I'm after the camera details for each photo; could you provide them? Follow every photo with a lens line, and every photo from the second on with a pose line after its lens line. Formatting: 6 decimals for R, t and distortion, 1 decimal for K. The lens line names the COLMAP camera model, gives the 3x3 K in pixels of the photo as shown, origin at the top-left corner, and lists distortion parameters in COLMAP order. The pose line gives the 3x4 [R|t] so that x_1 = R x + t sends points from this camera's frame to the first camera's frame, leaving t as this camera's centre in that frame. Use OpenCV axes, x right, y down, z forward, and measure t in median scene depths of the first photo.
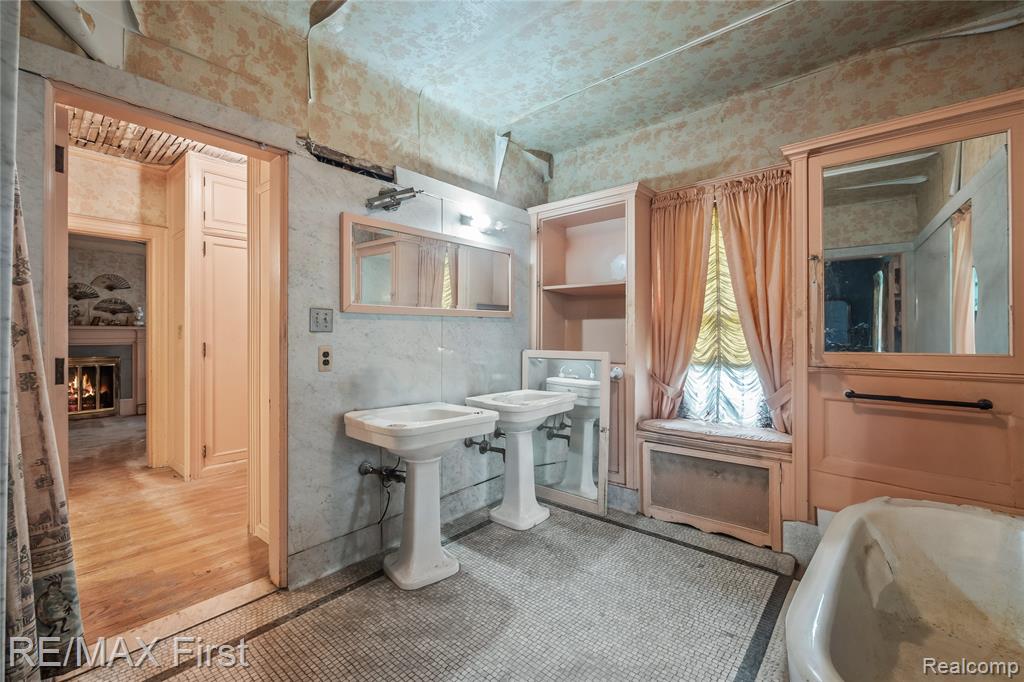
lens RADIAL K [[439.7, 0, 511.3], [0, 439.7, 337.6], [0, 0, 1]] dist [0.000964, 0.000118]
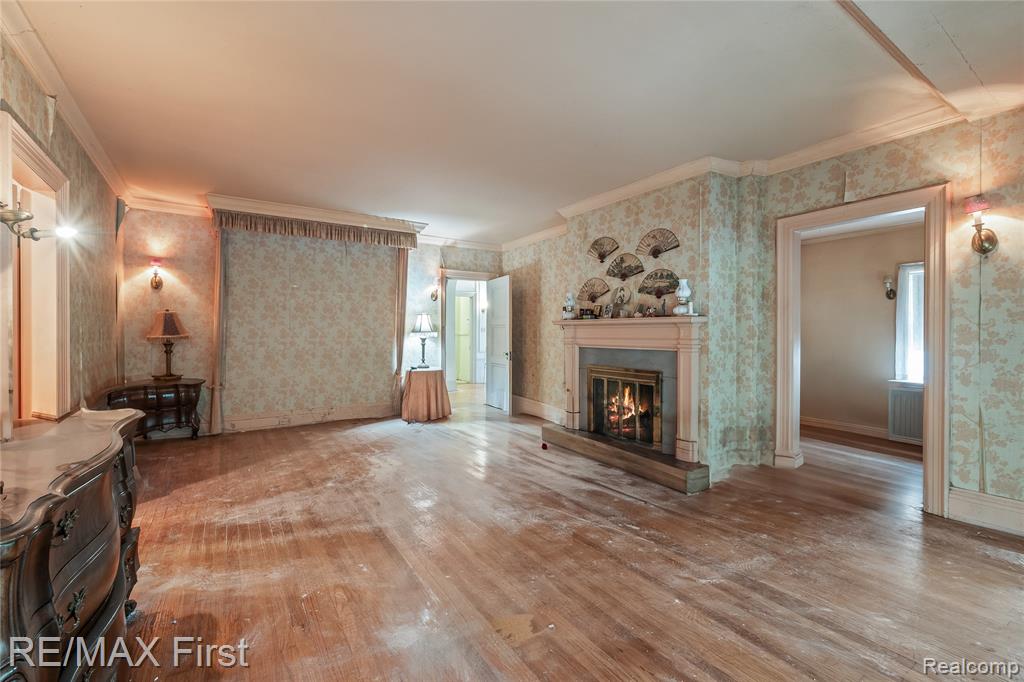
lens RADIAL K [[439.7, 0, 513.6], [0, 439.7, 334.9], [0, 0, 1]] dist [0.000964, 0.000118]
pose [[-0.270336, 0.006464, -0.962744, -0.300079], [-0.004769, 0.999956, 0.008053, -0.007492], [0.962754, 0.006768, -0.270294, 0.986089]]
